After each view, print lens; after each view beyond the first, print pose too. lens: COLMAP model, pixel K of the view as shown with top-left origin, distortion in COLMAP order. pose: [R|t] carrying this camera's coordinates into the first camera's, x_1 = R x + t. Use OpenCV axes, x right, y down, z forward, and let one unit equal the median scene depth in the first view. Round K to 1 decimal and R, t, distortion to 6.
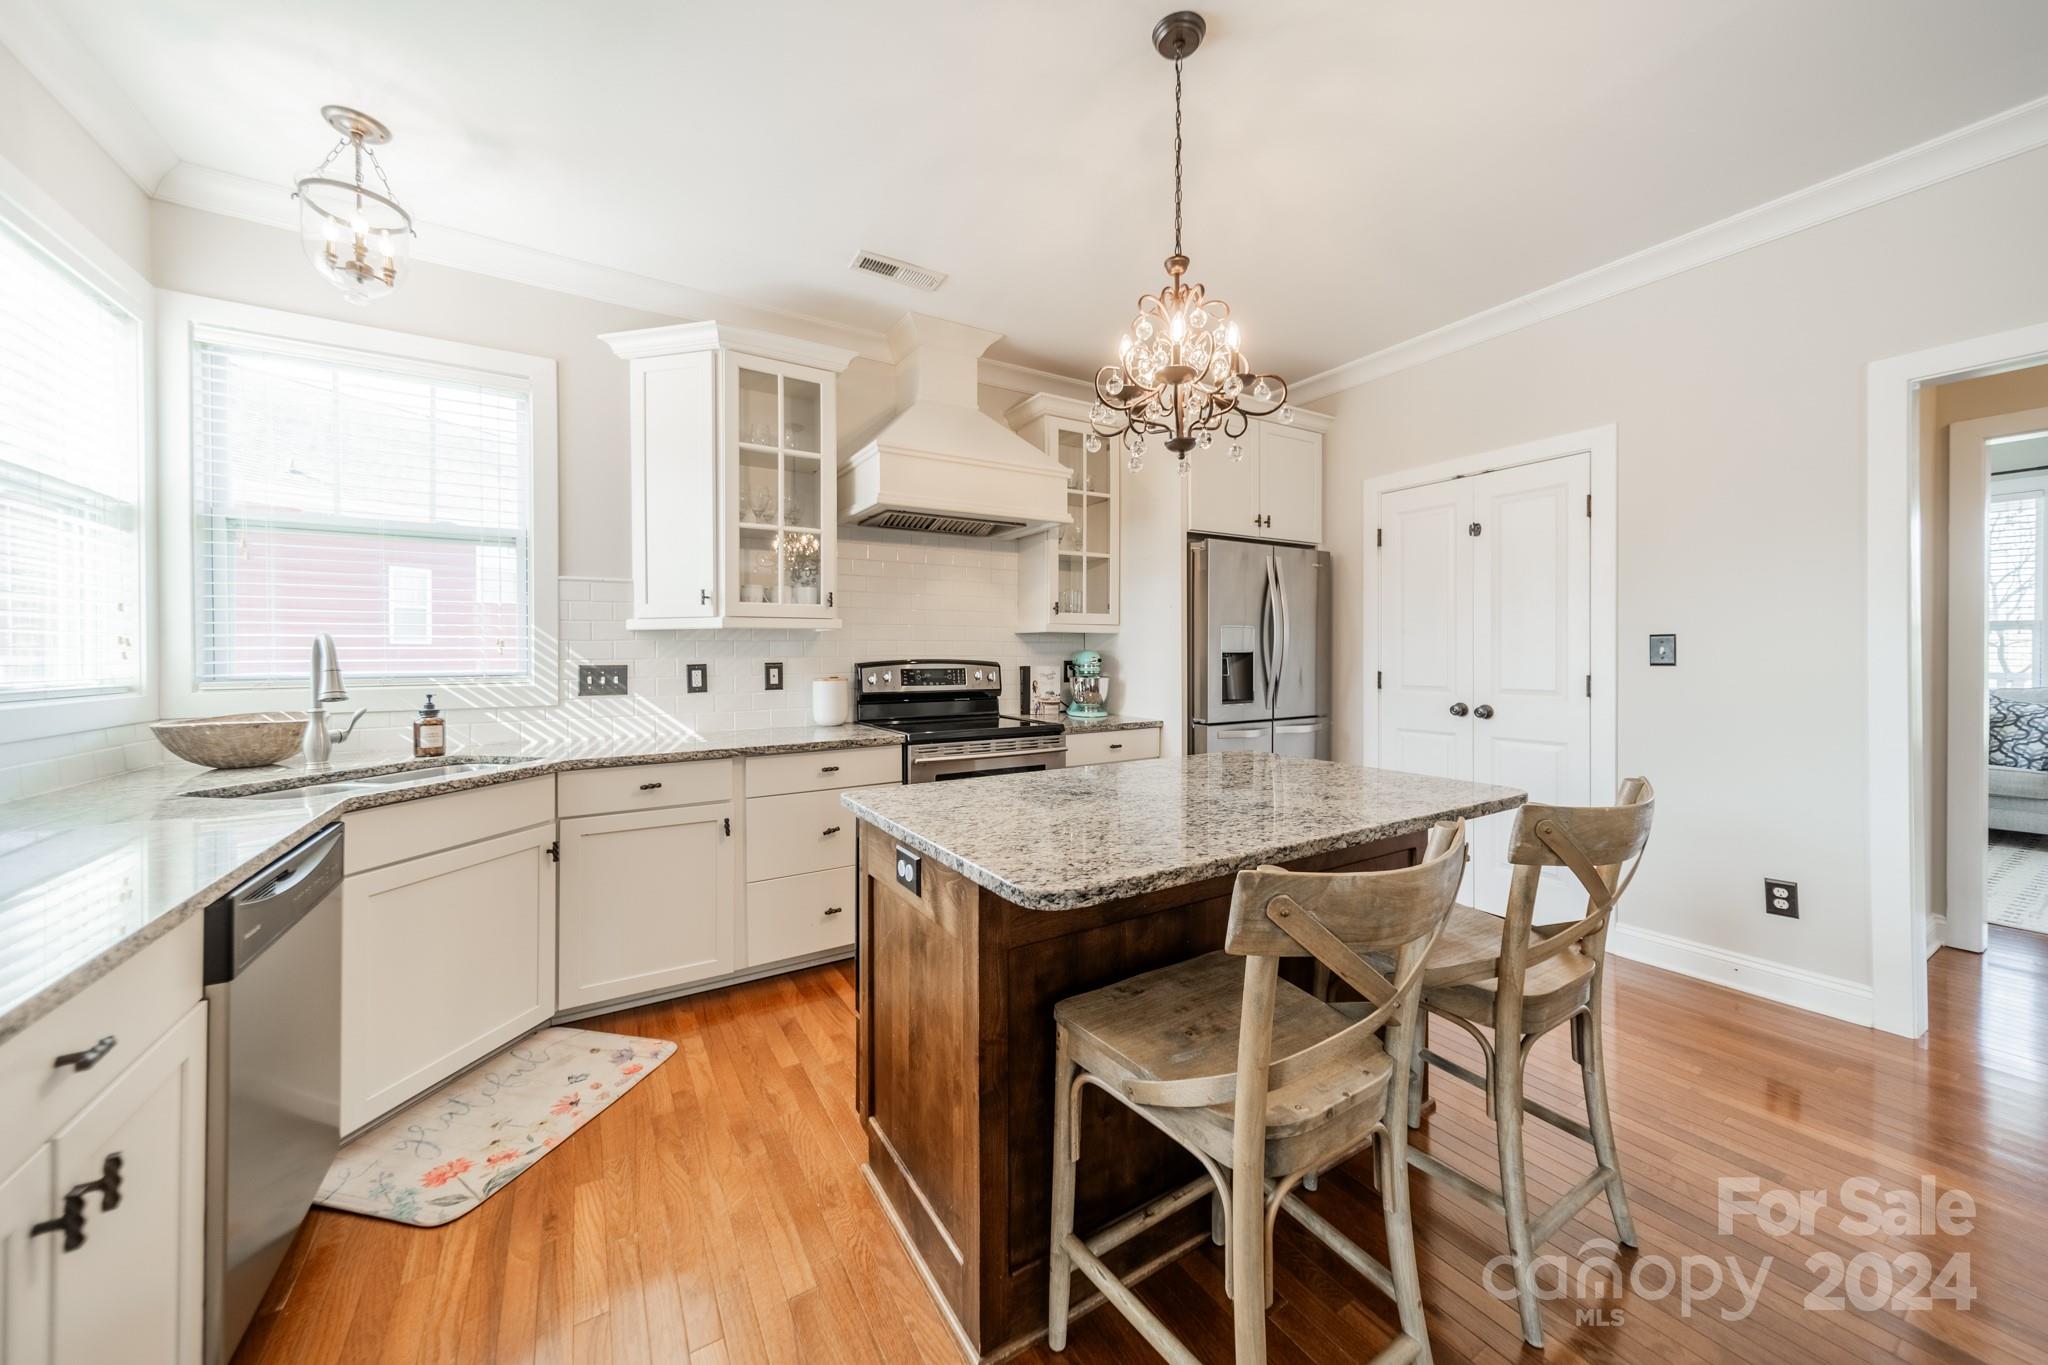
lens RADIAL K [[729.5, 0, 1025.8], [0, 729.5, 661.8], [0, 0, 1]] dist [0.010248, 0.000100]
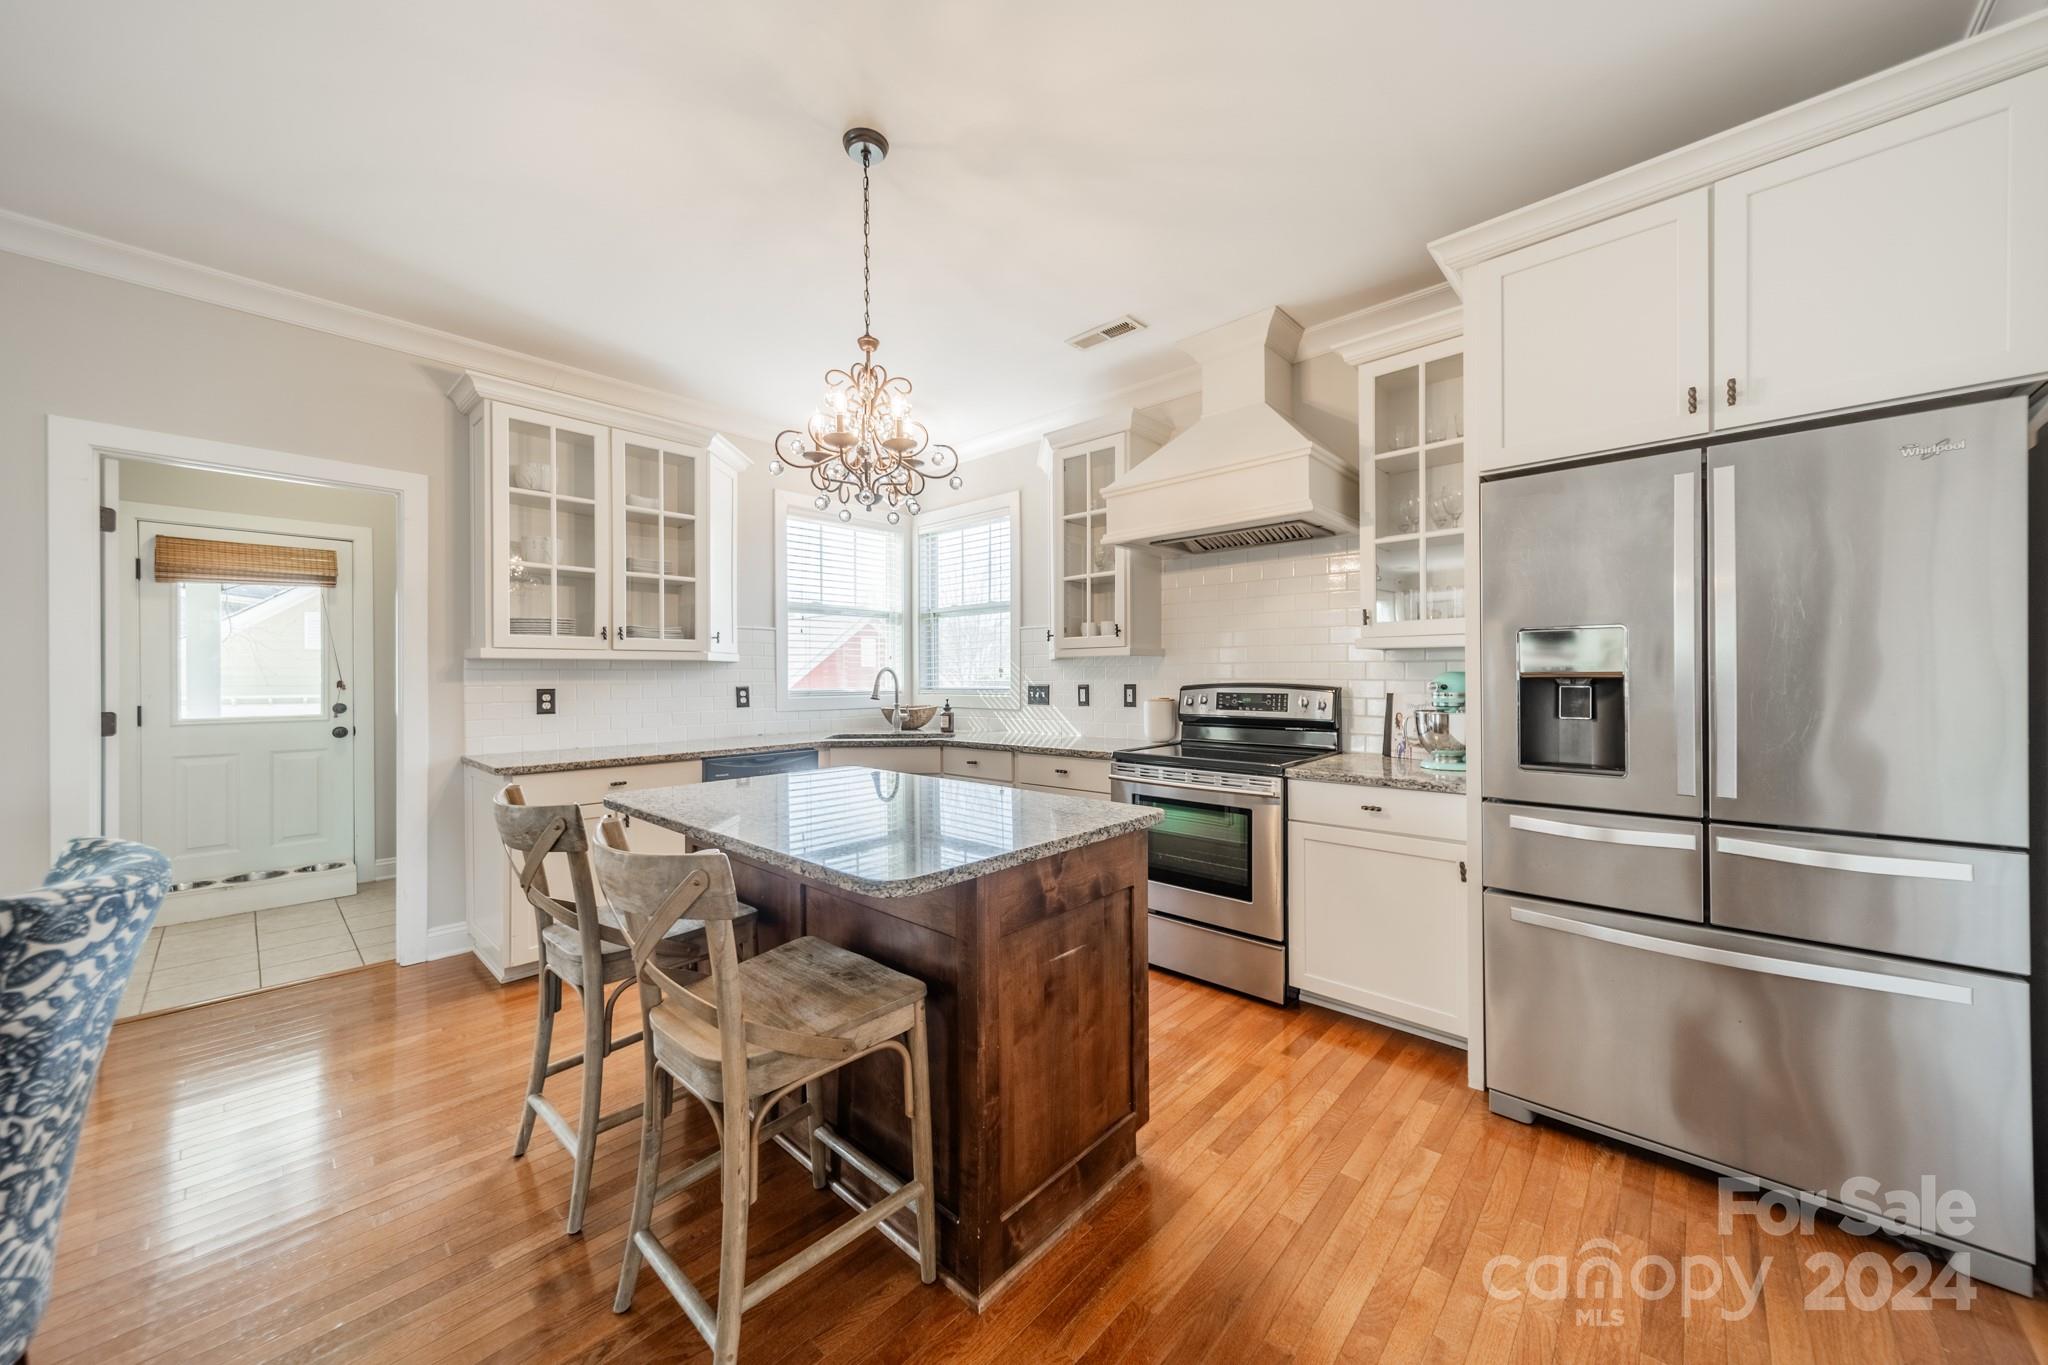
lens RADIAL K [[729.5, 0, 995.3], [0, 729.5, 674.9], [0, 0, 1]] dist [0.010248, 0.000100]
pose [[0.255155, 0.000423, -0.966900, 0.819440], [-0.005388, 0.999985, -0.000984, -0.012869], [0.966885, 0.005461, 0.255153, 0.531766]]
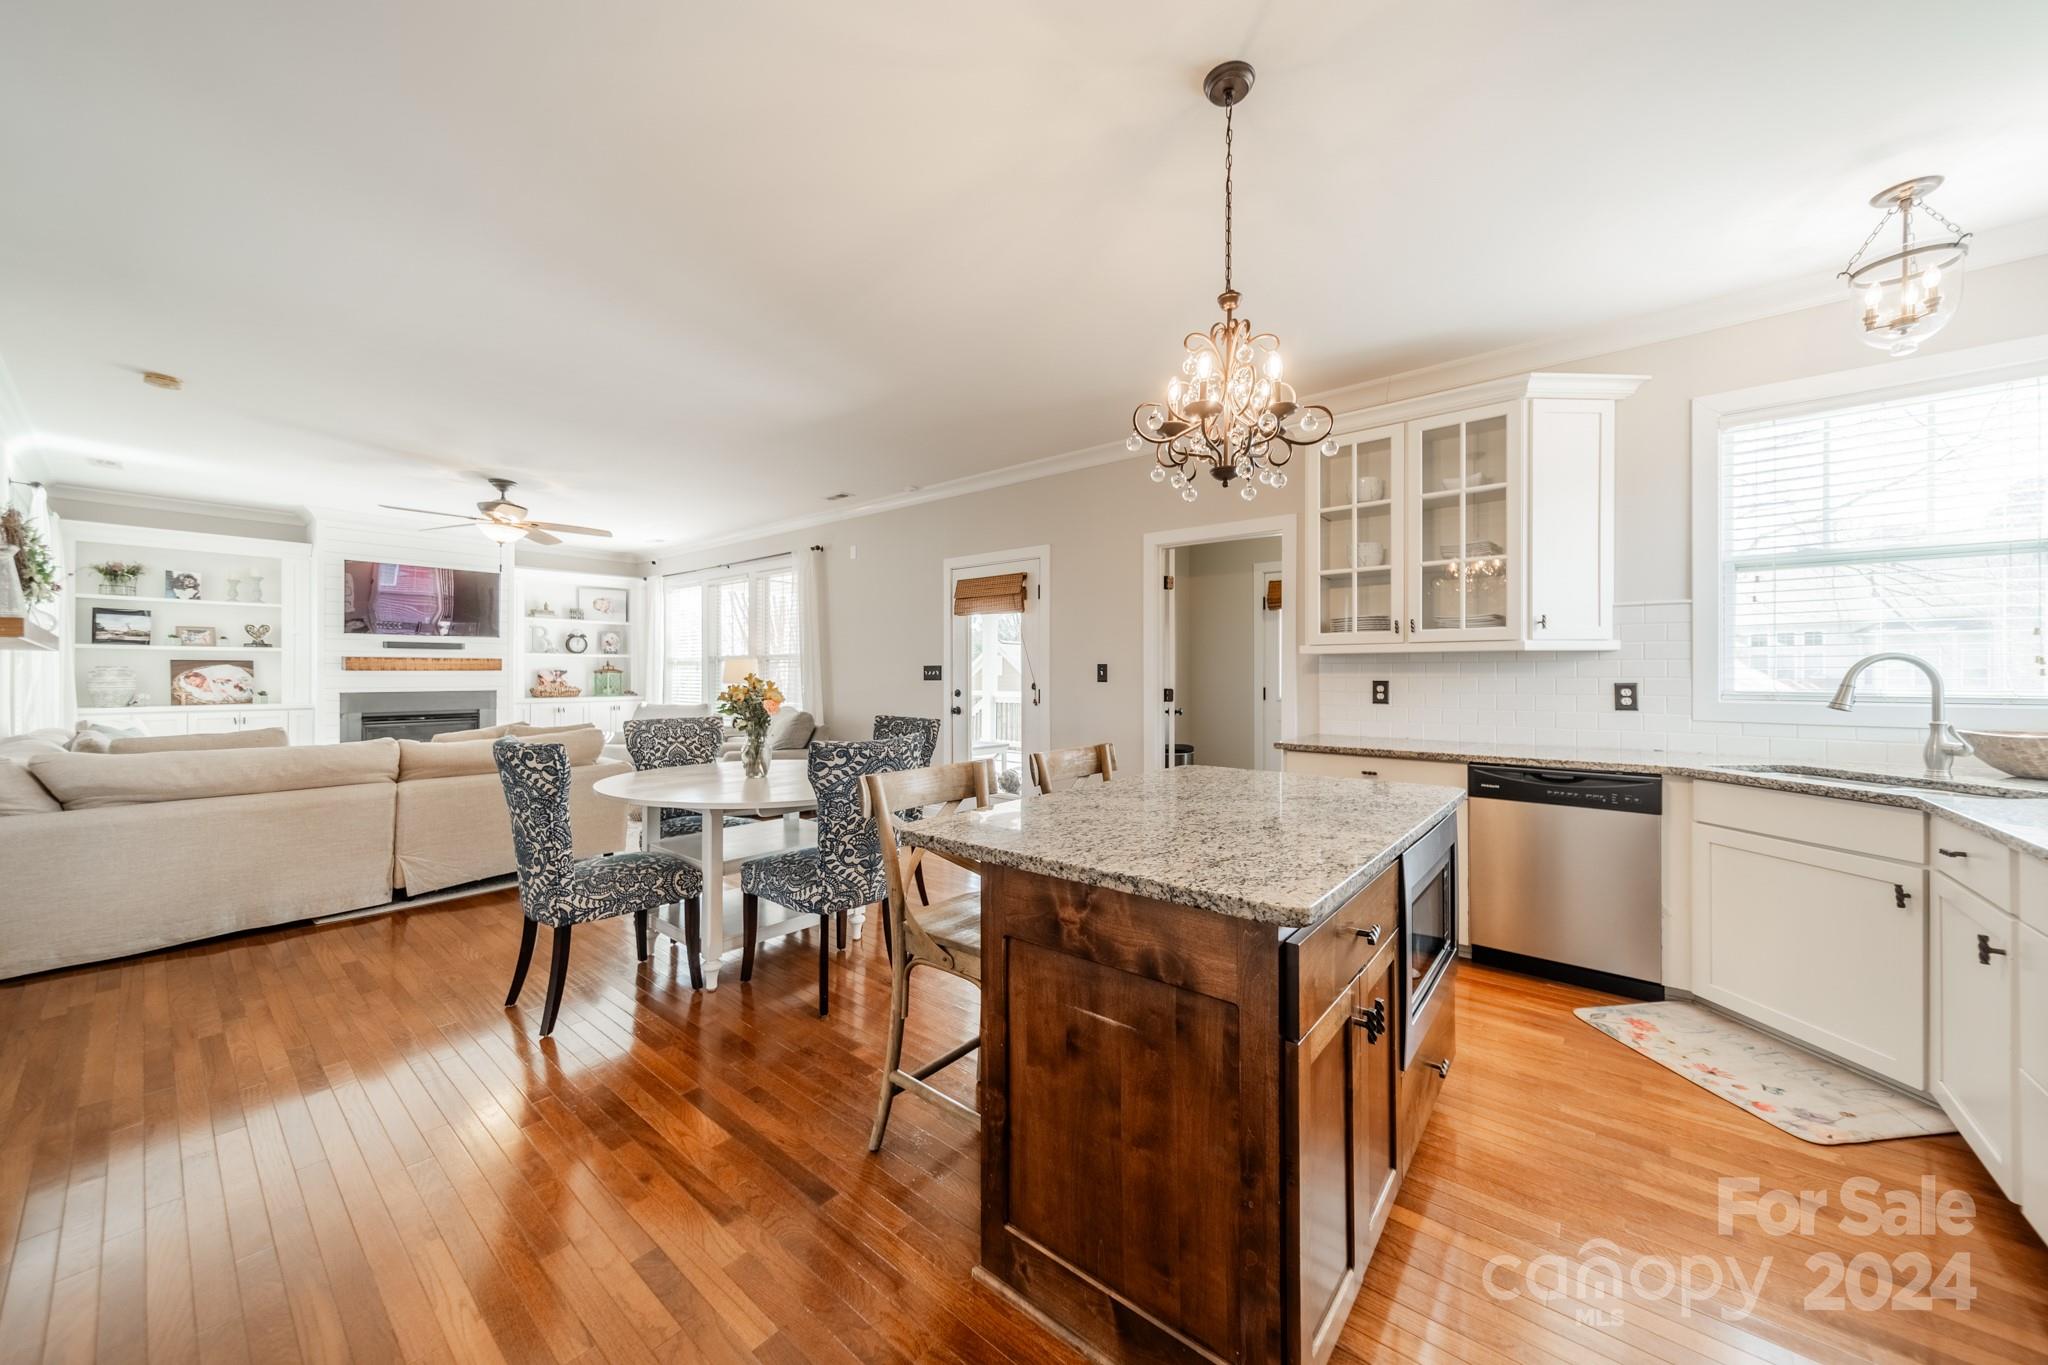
lens RADIAL K [[729.5, 0, 1063.9], [0, 729.5, 671.1], [0, 0, 1]] dist [0.010248, 0.000100]
pose [[-0.935125, 0.002590, -0.354309, 0.471544], [-0.000296, 0.999967, 0.008093, -0.014548], [0.354319, 0.007673, -0.935093, 1.133406]]
